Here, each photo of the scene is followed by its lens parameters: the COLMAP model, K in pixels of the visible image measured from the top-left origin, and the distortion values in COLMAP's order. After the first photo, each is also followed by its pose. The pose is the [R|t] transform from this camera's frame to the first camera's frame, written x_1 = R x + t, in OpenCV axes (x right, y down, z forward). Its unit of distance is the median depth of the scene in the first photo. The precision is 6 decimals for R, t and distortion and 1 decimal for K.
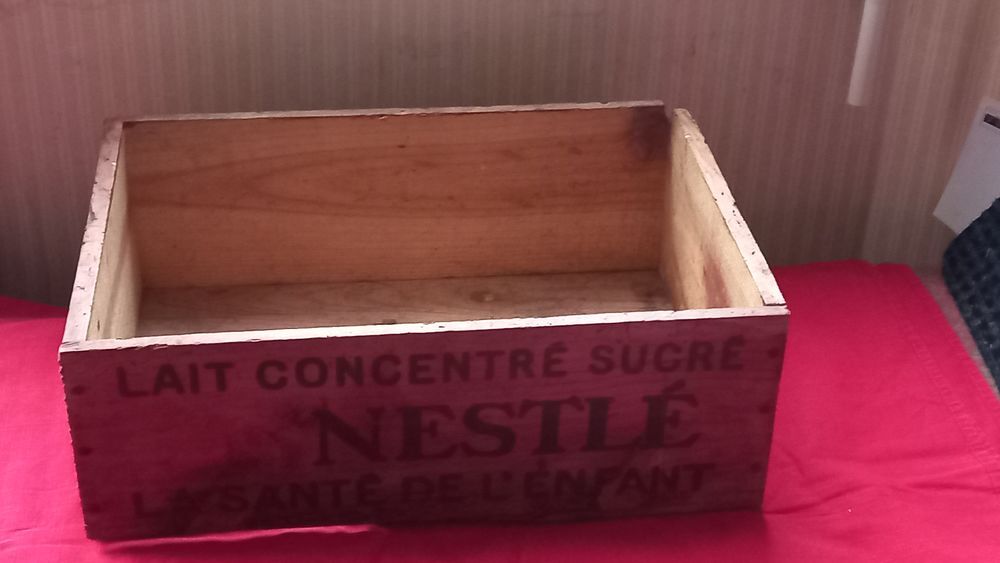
lens RADIAL K [[1553.6, 0, 500.0], [0, 1553.6, 281.5], [0, 0, 1]] dist [0.112184, -0.183496]
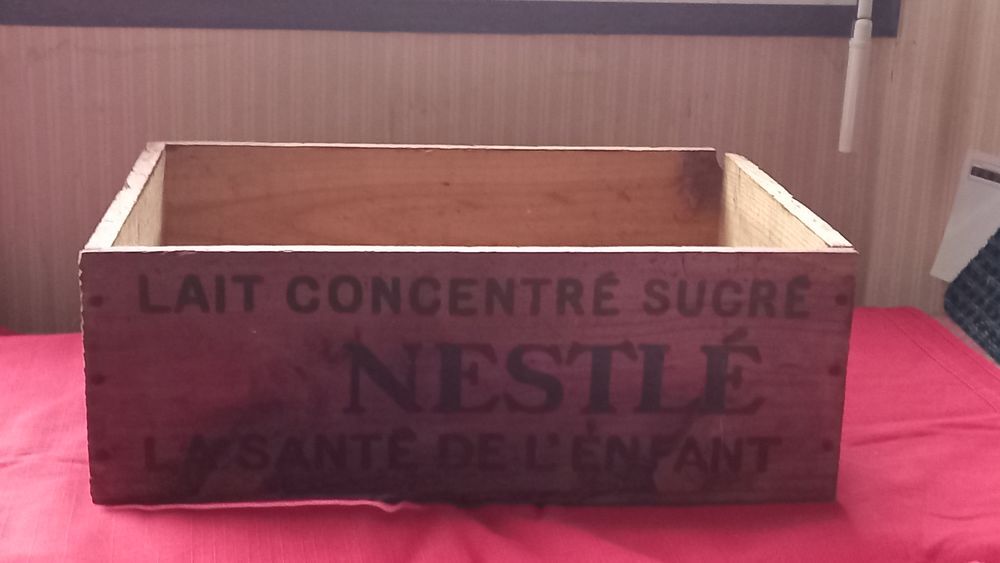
lens RADIAL K [[1553.6, 0, 500.0], [0, 1553.6, 281.5], [0, 0, 1]] dist [0.112184, -0.183496]
pose [[0.999560, 0.009701, -0.028042, -0.001974], [-0.017299, 0.958343, -0.285095, 0.298589], [0.024108, 0.285455, 0.958089, 0.099239]]
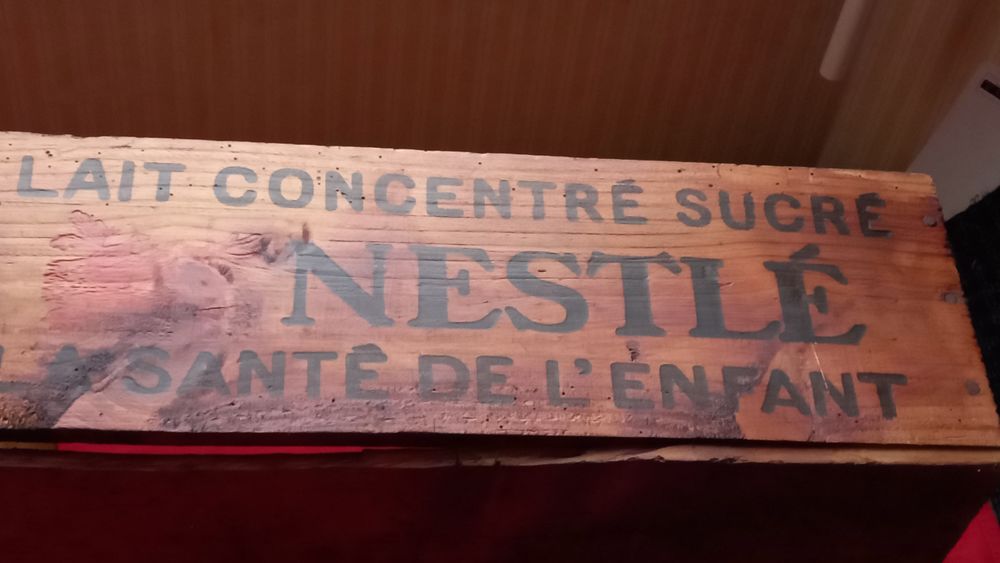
lens RADIAL K [[1553.6, 0, 500.0], [0, 1553.6, 281.5], [0, 0, 1]] dist [0.112184, -0.183496]
pose [[0.997574, -0.059381, 0.036320, -0.050574], [0.055899, 0.372497, -0.926349, 0.705652], [0.041478, 0.926132, 0.374912, 0.731791]]
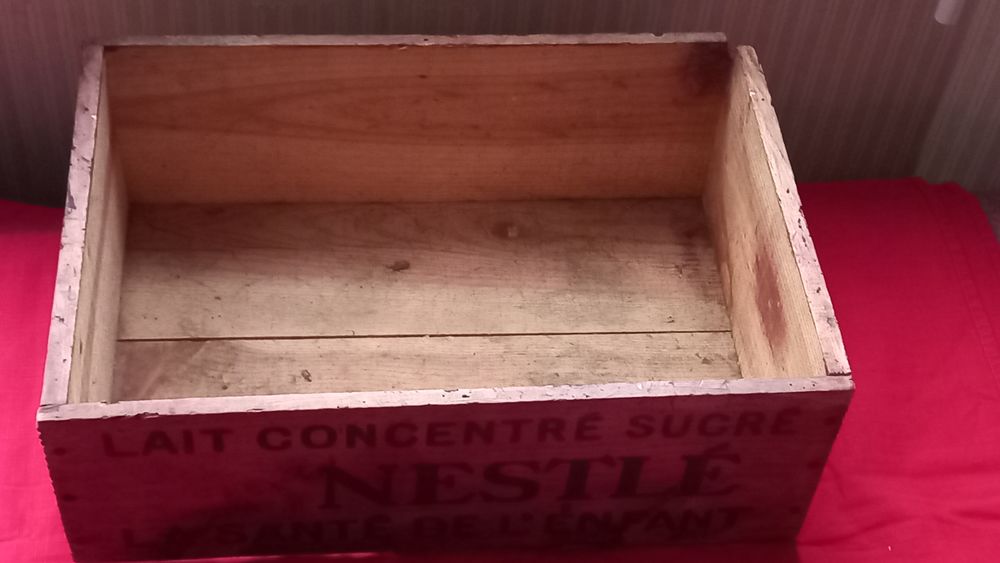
lens RADIAL K [[1553.6, 0, 500.0], [0, 1553.6, 281.5], [0, 0, 1]] dist [0.112184, -0.183496]
pose [[0.998646, 0.050367, 0.012983, -0.030860], [-0.051971, 0.956060, 0.288527, -0.276813], [0.002119, -0.288811, 0.957384, 0.154900]]
